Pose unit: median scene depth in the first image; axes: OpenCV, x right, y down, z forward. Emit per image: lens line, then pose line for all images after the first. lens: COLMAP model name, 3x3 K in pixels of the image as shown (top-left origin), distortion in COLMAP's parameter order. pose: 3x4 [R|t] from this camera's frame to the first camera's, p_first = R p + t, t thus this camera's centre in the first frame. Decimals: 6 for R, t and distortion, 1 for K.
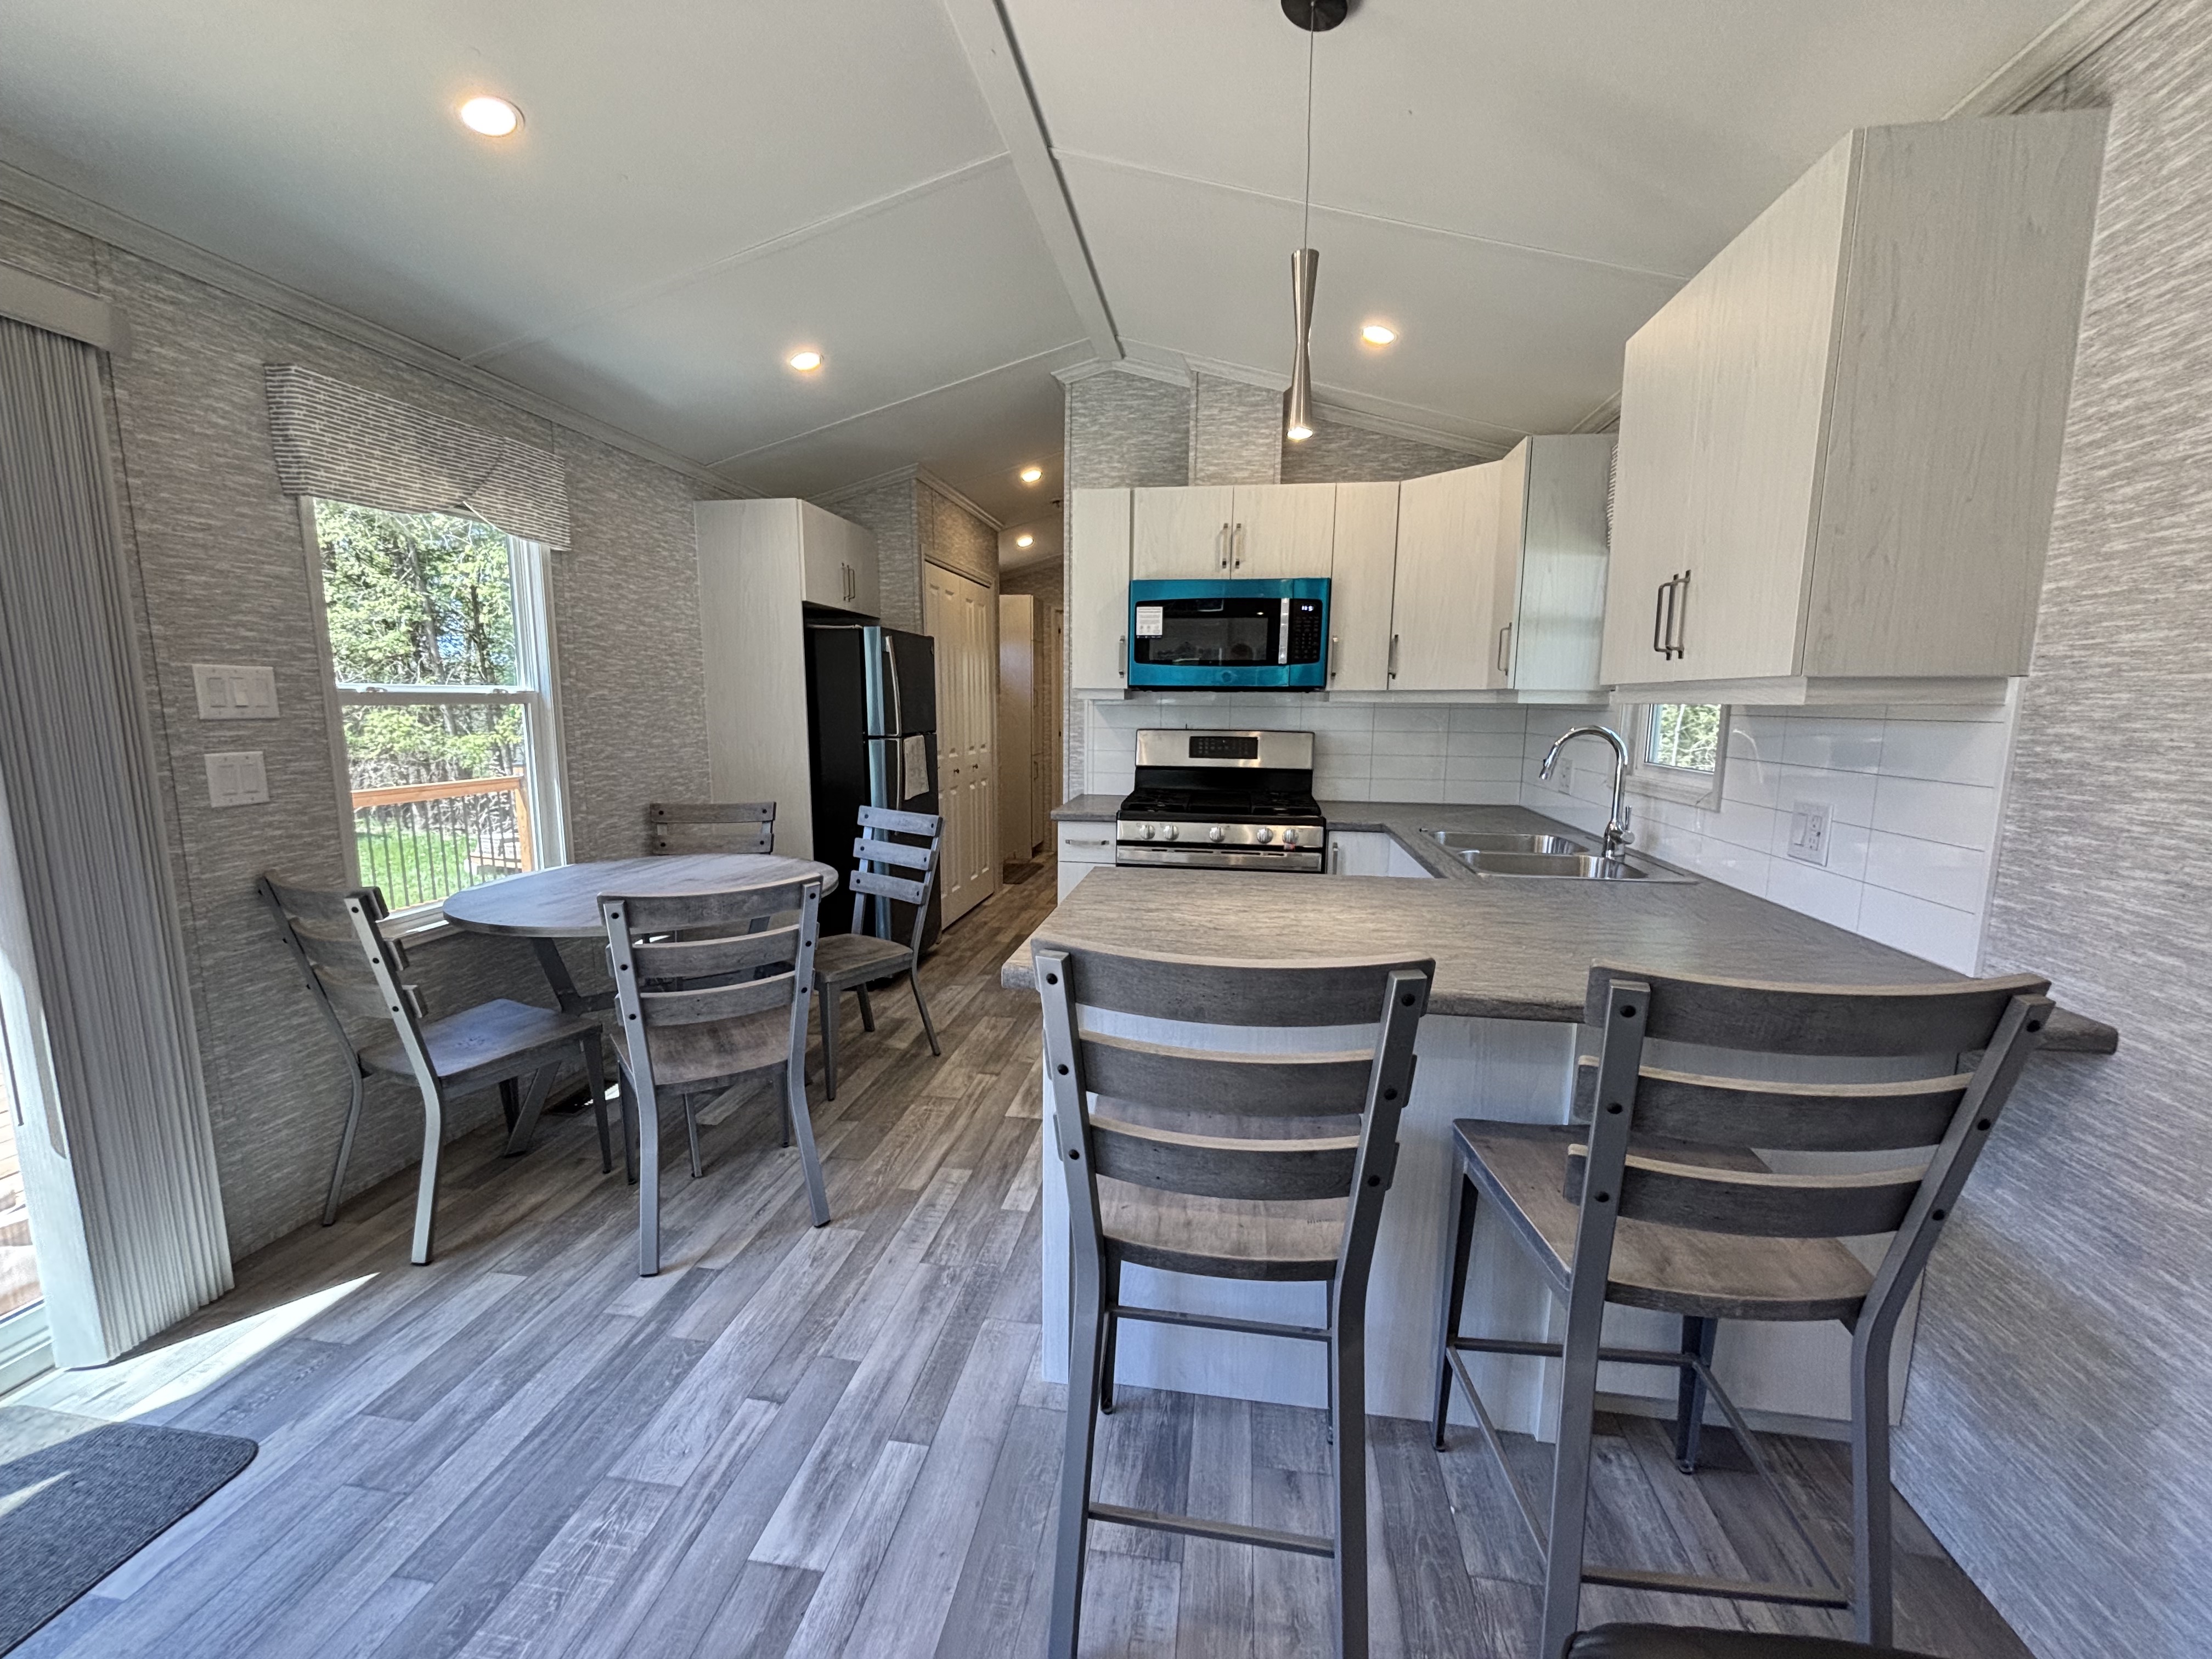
lens RADIAL K [[892.7, 0, 1106.0], [0, 892.7, 829.5], [0, 0, 1]] dist [0.007708, -0.004914]
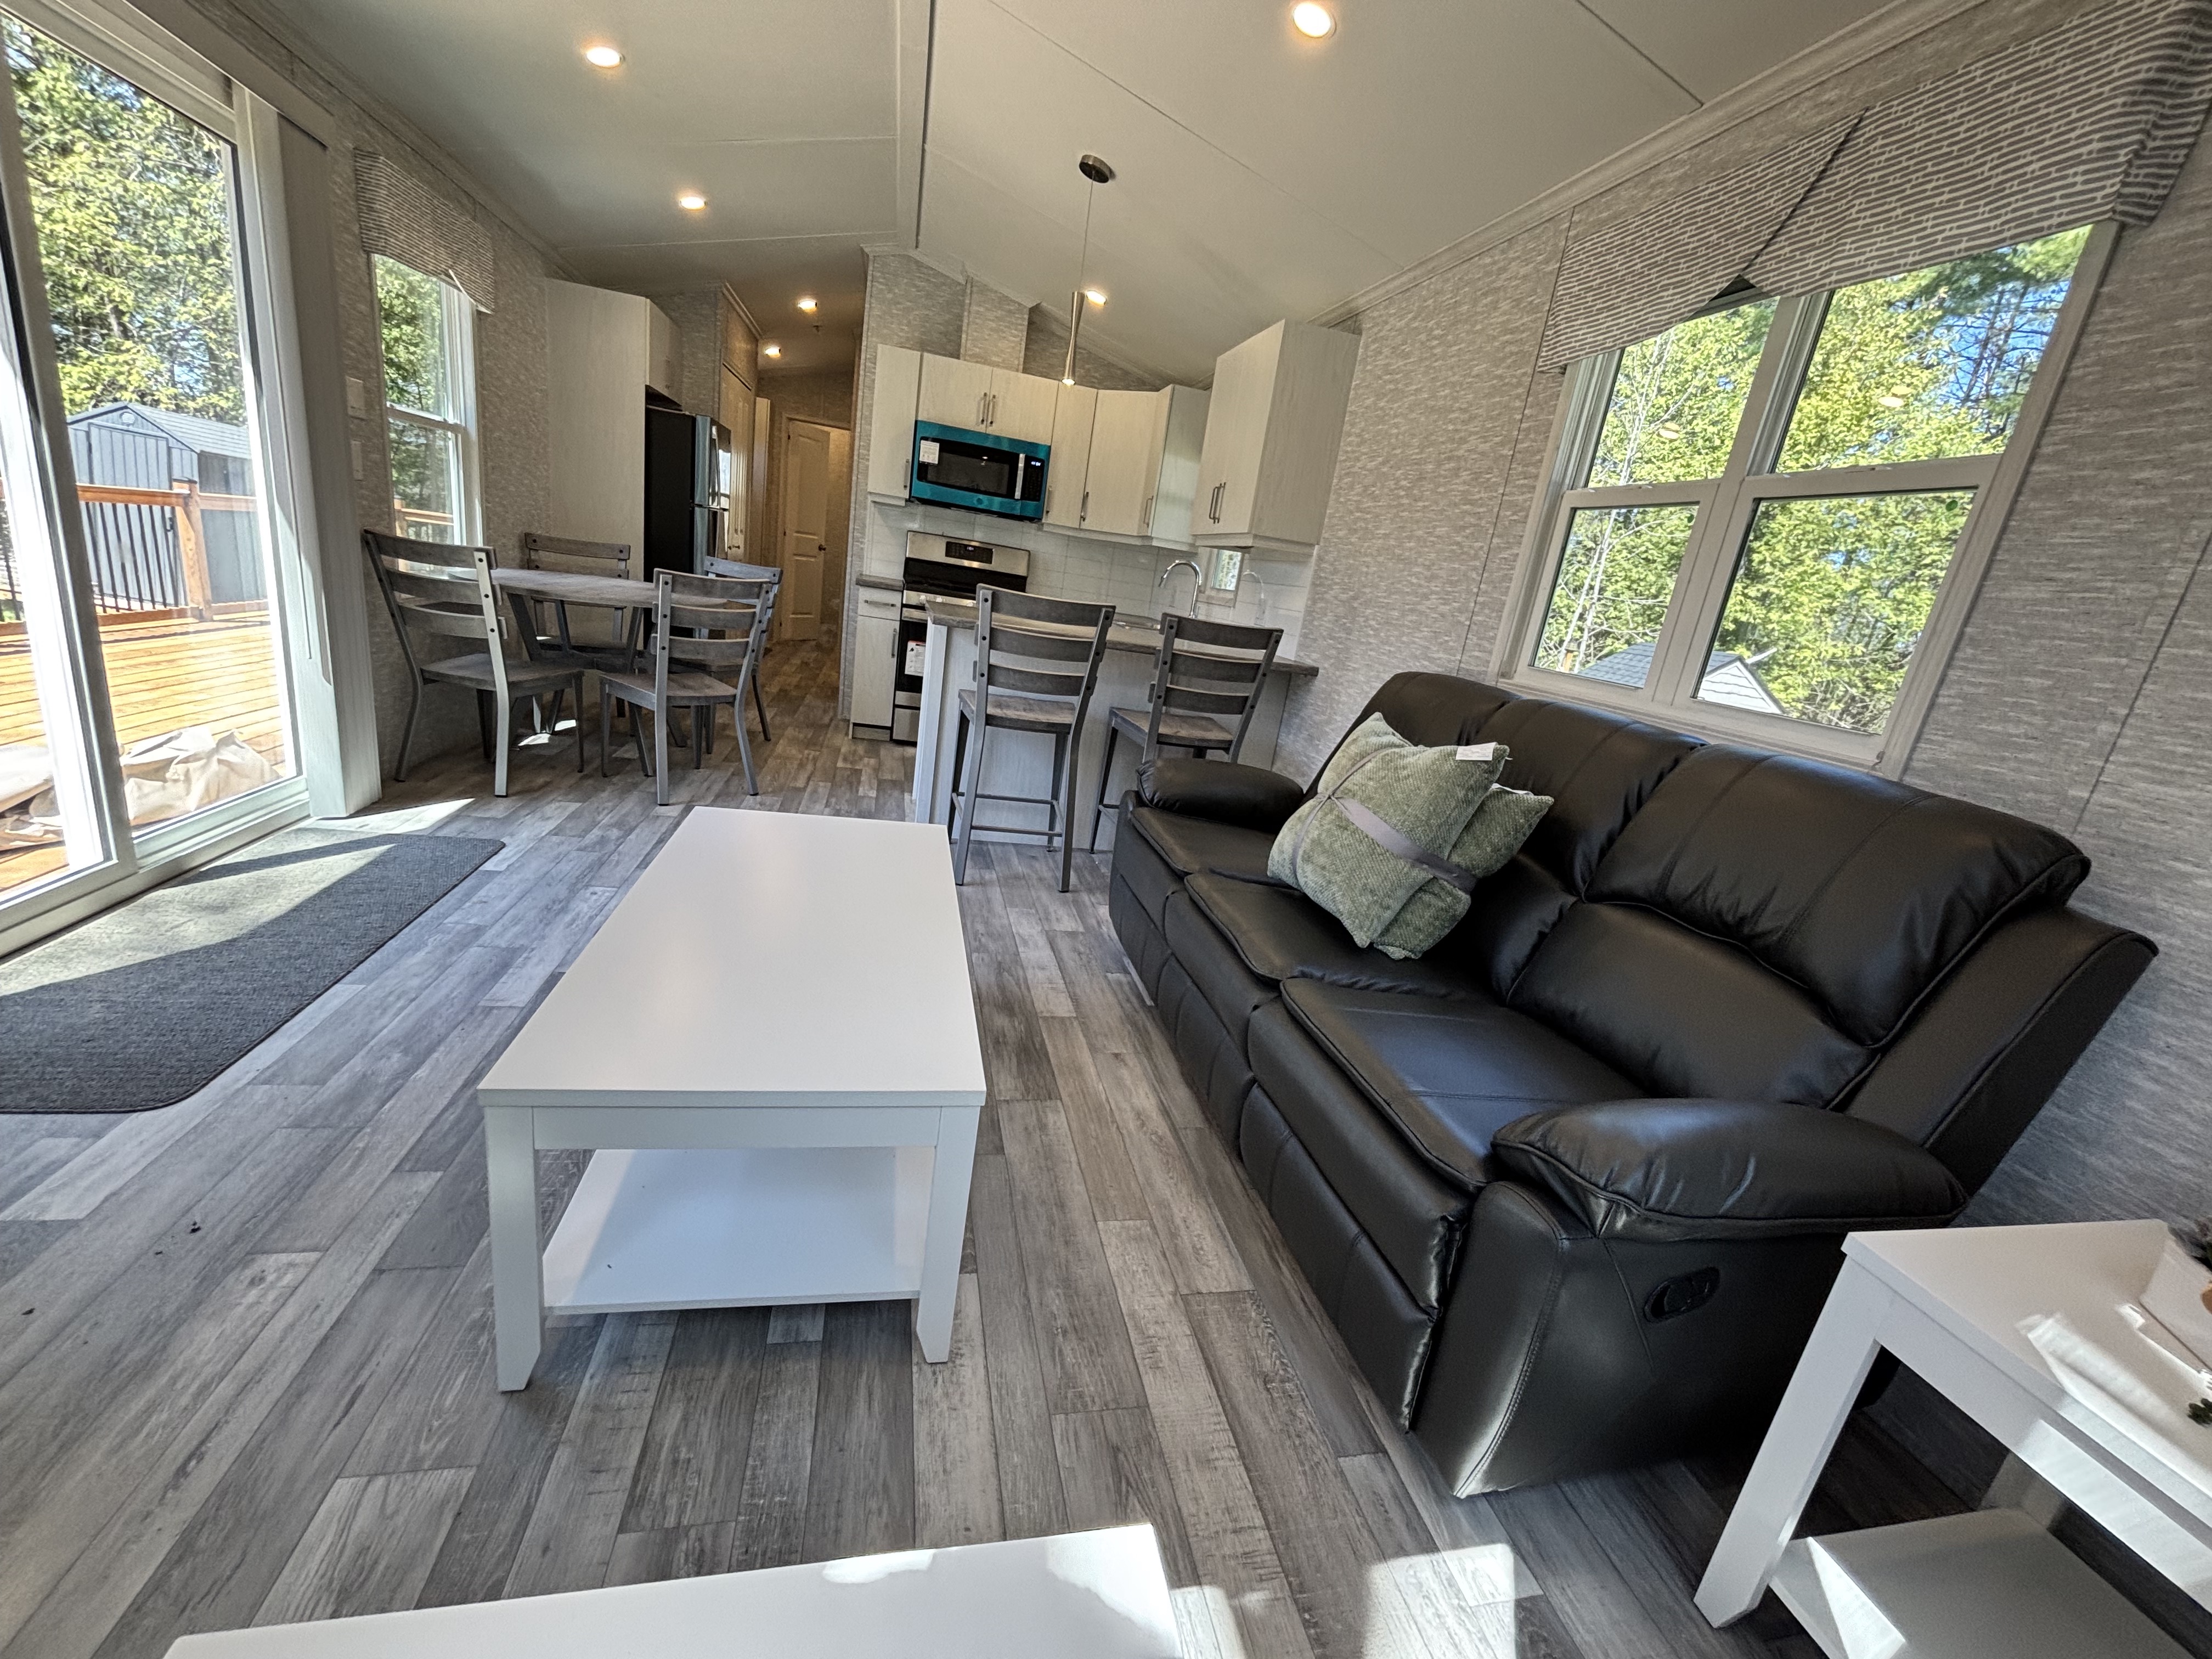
lens RADIAL K [[897.5, 0, 1114.3], [0, 897.5, 835.3], [0, 0, 1]] dist [-0.014655, 0.006865]
pose [[0.919224, 0.020113, 0.393221, -0.375296], [-0.085795, 0.984929, 0.150182, 0.214112], [-0.384274, -0.171787, 0.907096, -0.863313]]
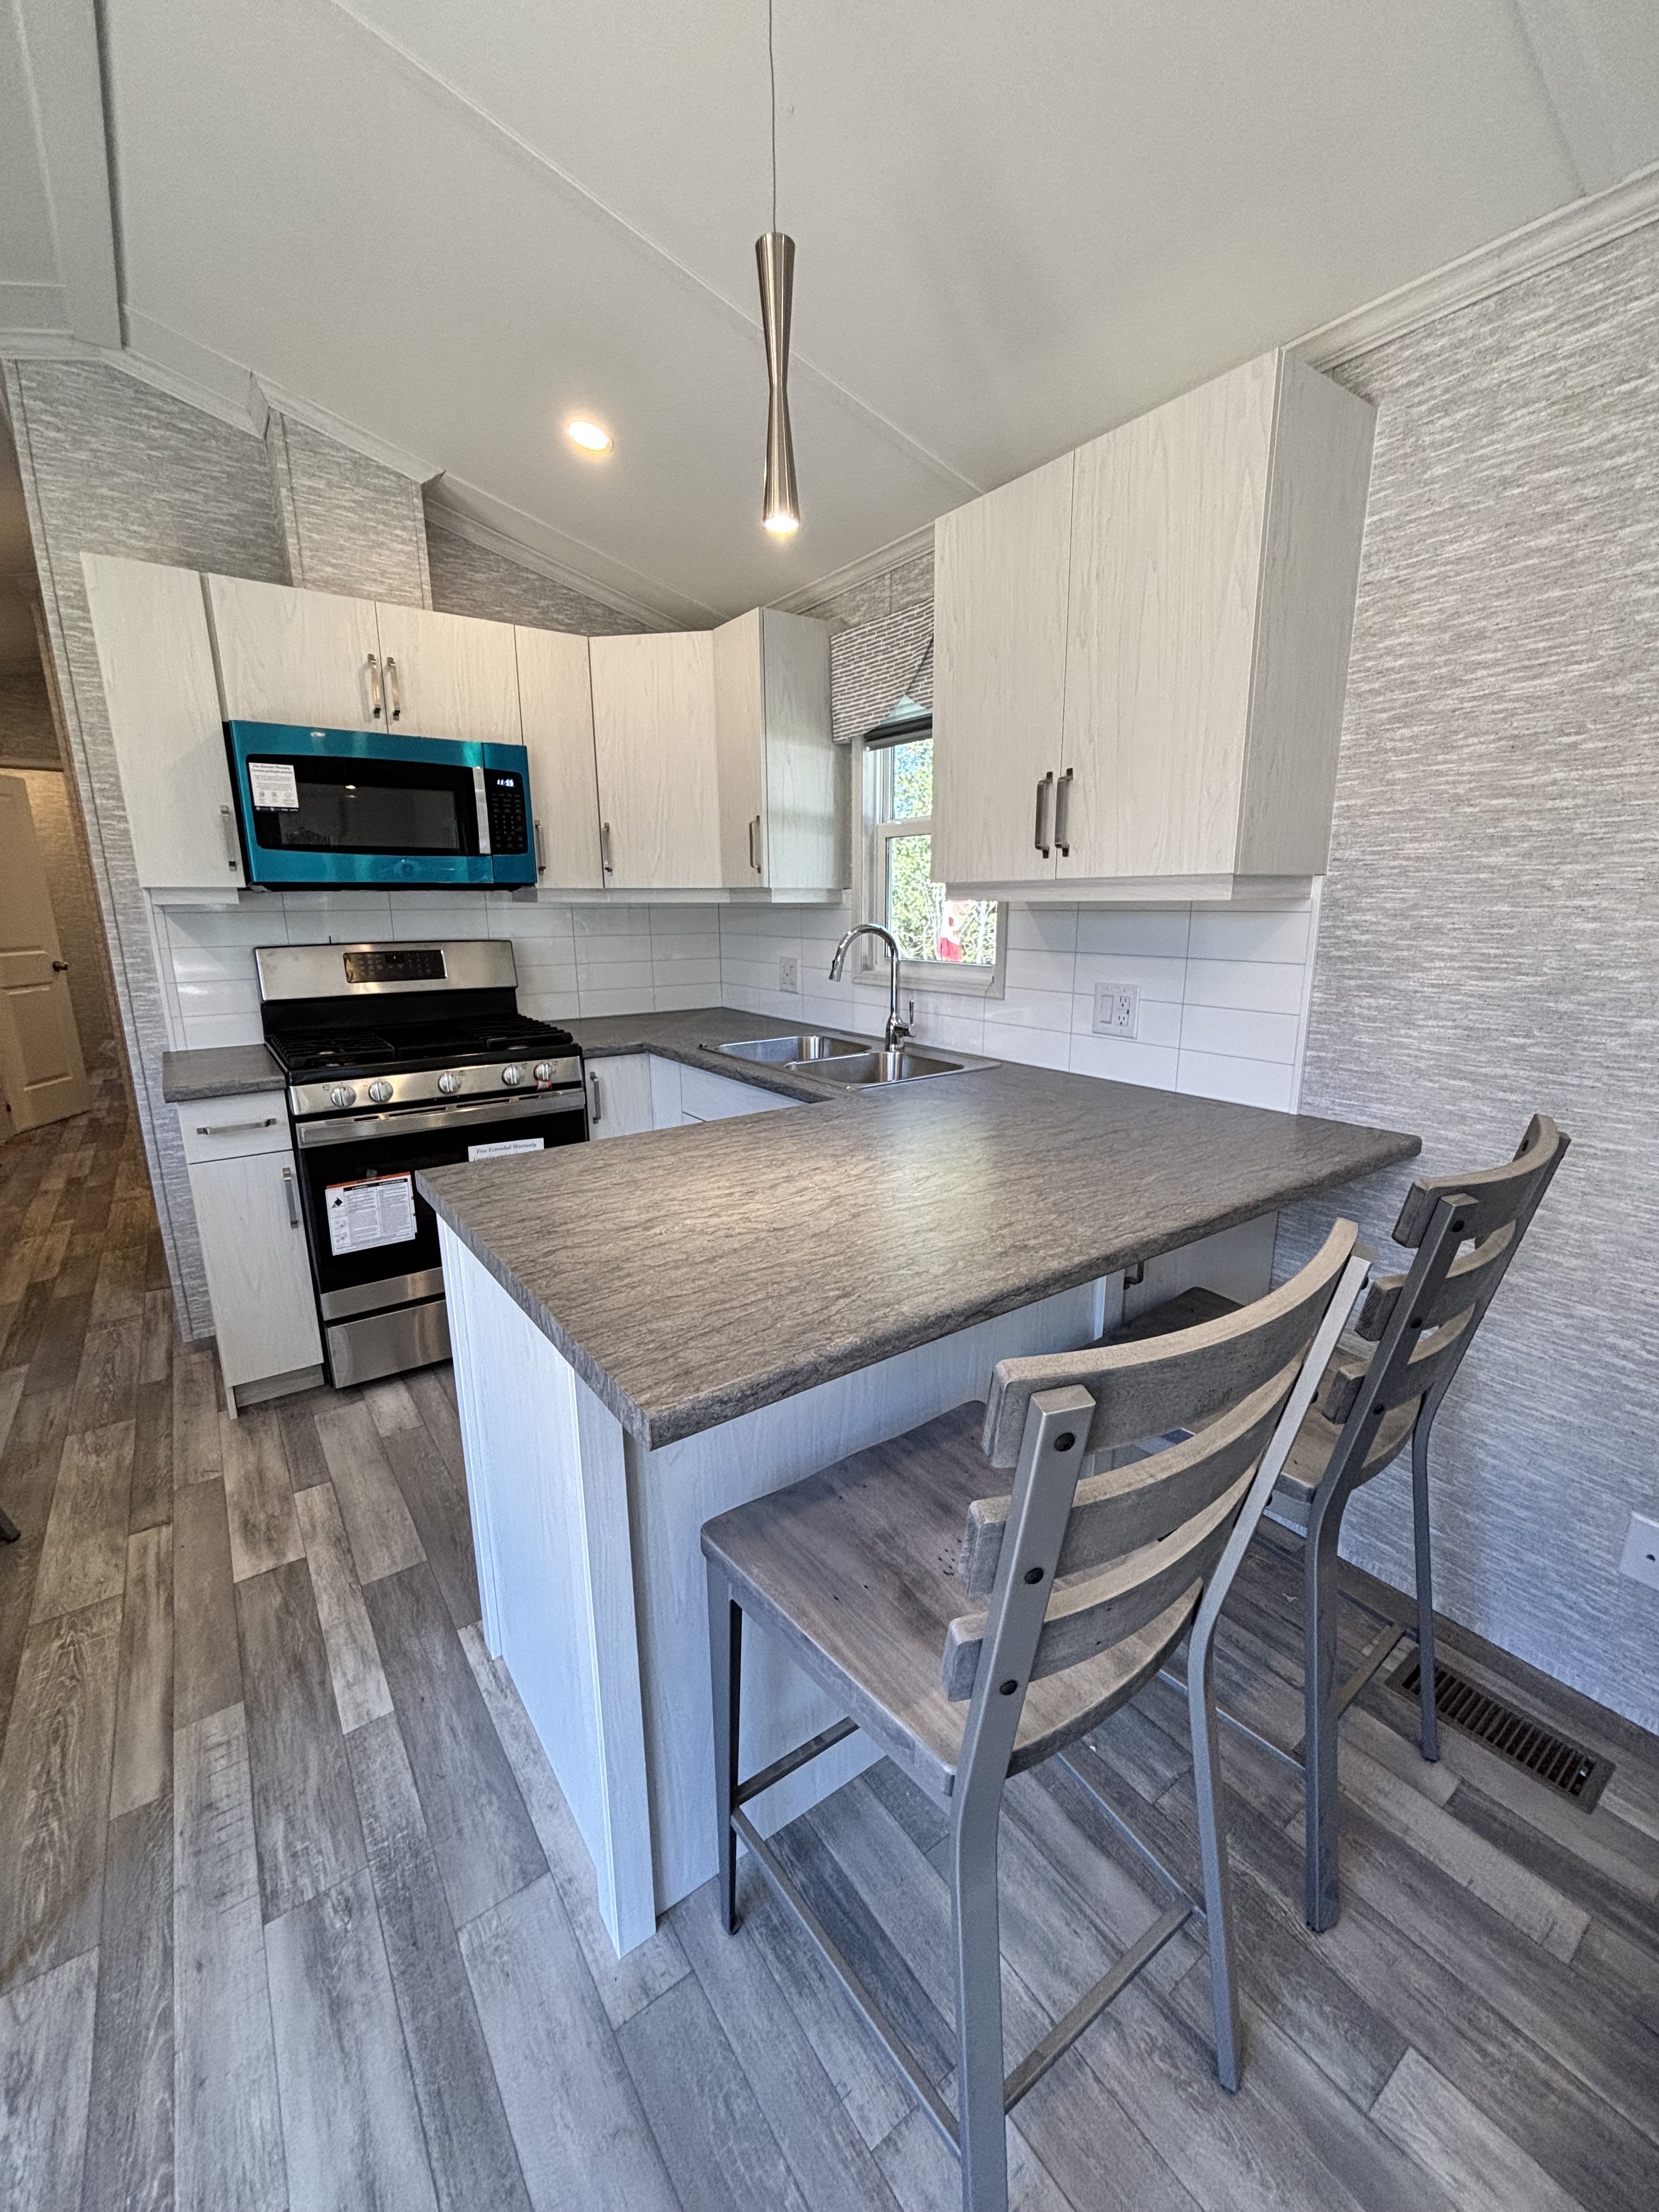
lens RADIAL K [[897.5, 0, 829.5], [0, 897.5, 1106.0], [0, 0, 1]] dist [-0.014655, 0.006865]
pose [[0.712312, -0.170361, 0.680873, -0.244695], [0.112106, 0.985256, 0.129238, -0.056699], [-0.692852, -0.015727, 0.720909, 0.351559]]
